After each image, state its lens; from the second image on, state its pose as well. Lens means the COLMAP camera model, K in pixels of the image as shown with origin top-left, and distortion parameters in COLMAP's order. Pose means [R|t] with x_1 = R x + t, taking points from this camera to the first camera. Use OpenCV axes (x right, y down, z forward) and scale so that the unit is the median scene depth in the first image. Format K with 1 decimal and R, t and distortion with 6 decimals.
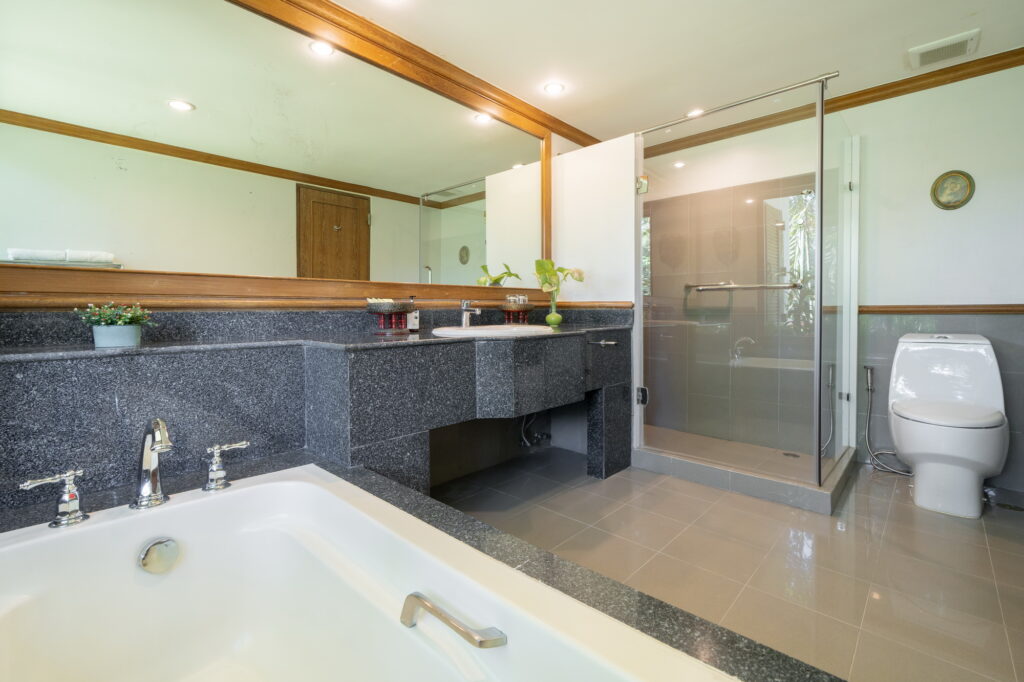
lens RADIAL K [[458.5, 0, 512.8], [0, 458.5, 321.0], [0, 0, 1]] dist [0.000103, -0.000009]
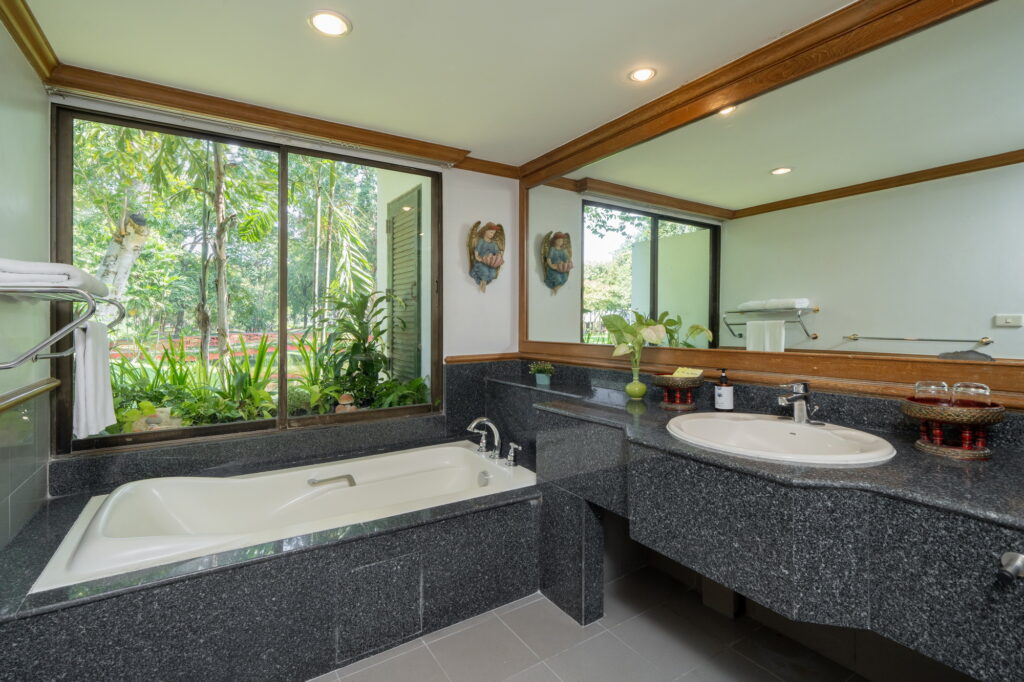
lens RADIAL K [[458.5, 0, 512.8], [0, 458.5, 321.0], [0, 0, 1]] dist [0.000103, -0.000009]
pose [[-0.235479, 0.001575, -0.971878, 0.757829], [-0.011790, 0.999920, 0.004477, -0.153734], [0.971808, 0.012513, -0.235442, 0.912550]]
